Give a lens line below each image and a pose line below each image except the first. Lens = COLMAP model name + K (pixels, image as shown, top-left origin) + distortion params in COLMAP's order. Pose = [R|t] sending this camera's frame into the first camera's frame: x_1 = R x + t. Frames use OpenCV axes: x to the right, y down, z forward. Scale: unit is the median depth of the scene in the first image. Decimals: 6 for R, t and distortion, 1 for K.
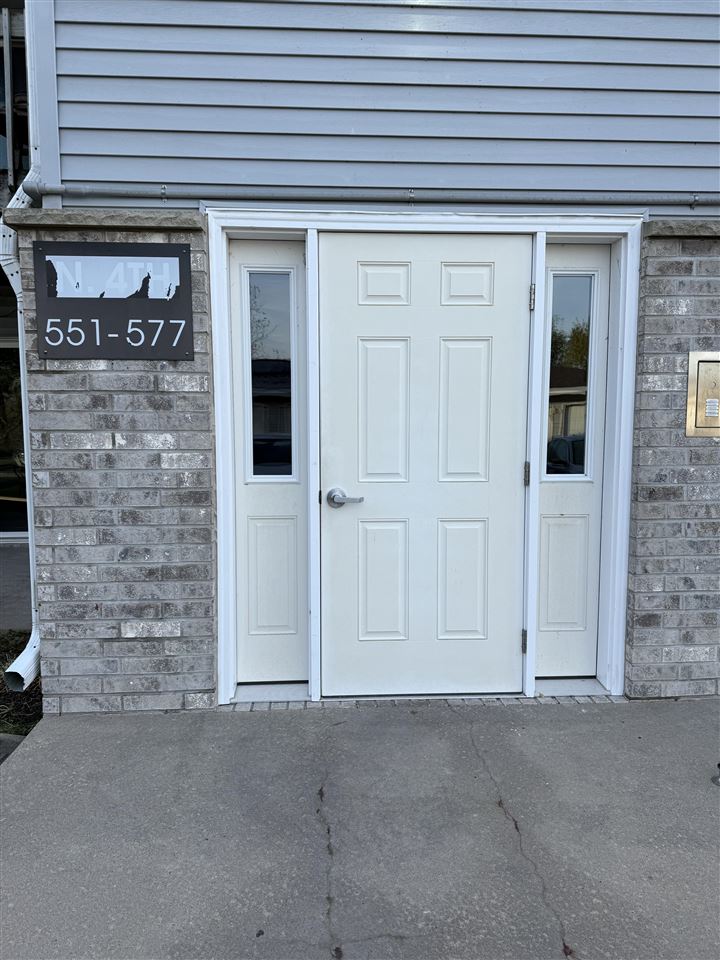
lens RADIAL K [[652.0, 0, 360.0], [0, 652.0, 480.0], [0, 0, 1]] dist [0.021933, -0.006100]
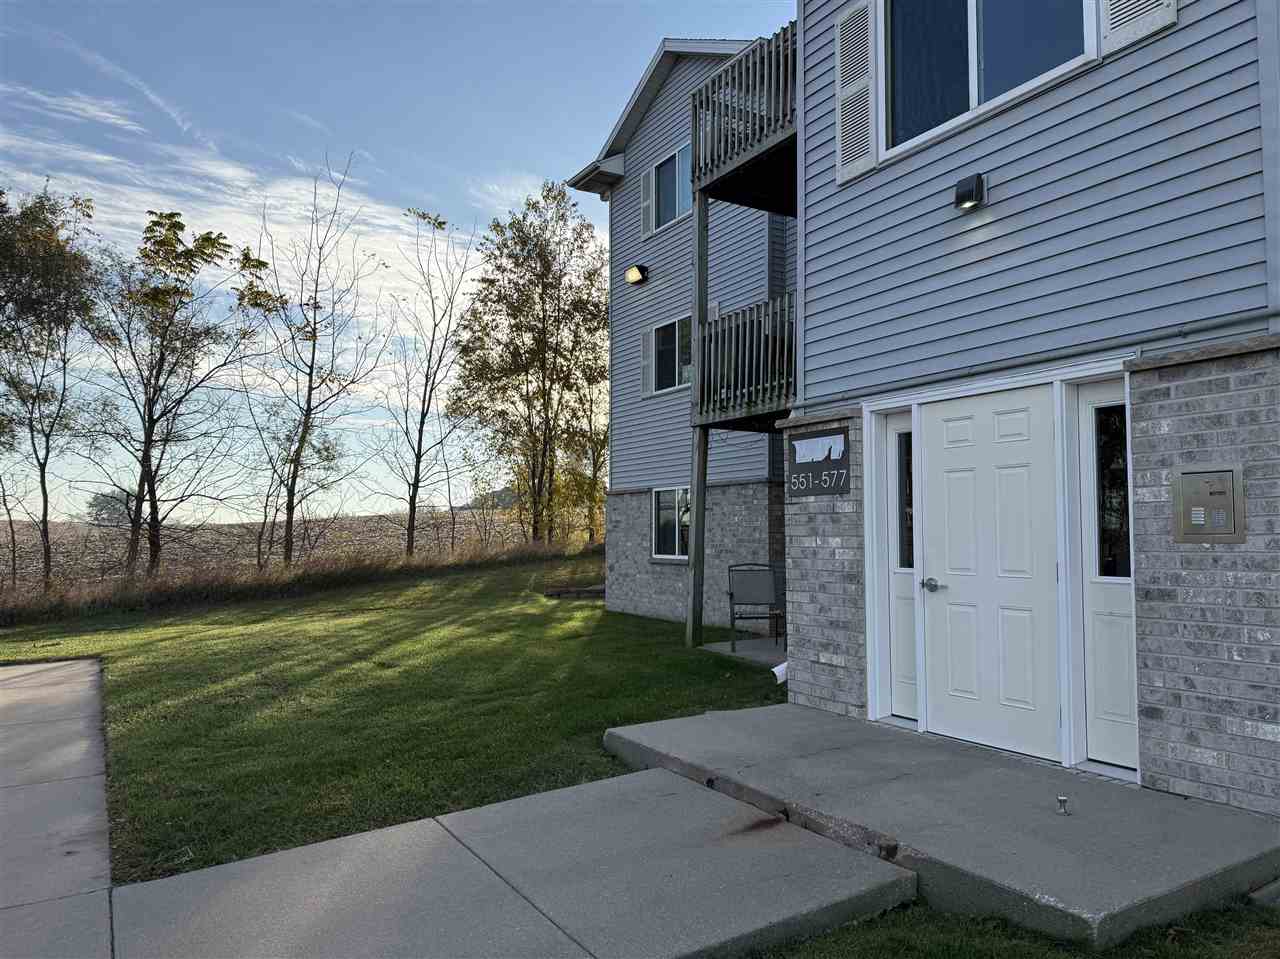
lens RADIAL K [[869.4, 0, 640.0], [0, 869.4, 479.5], [0, 0, 1]] dist [0.021933, -0.006100]
pose [[0.473219, -0.057323, -0.879078, 1.365951], [-0.081816, 0.990708, -0.108645, 0.060968], [0.877137, 0.123335, 0.464132, -0.466344]]
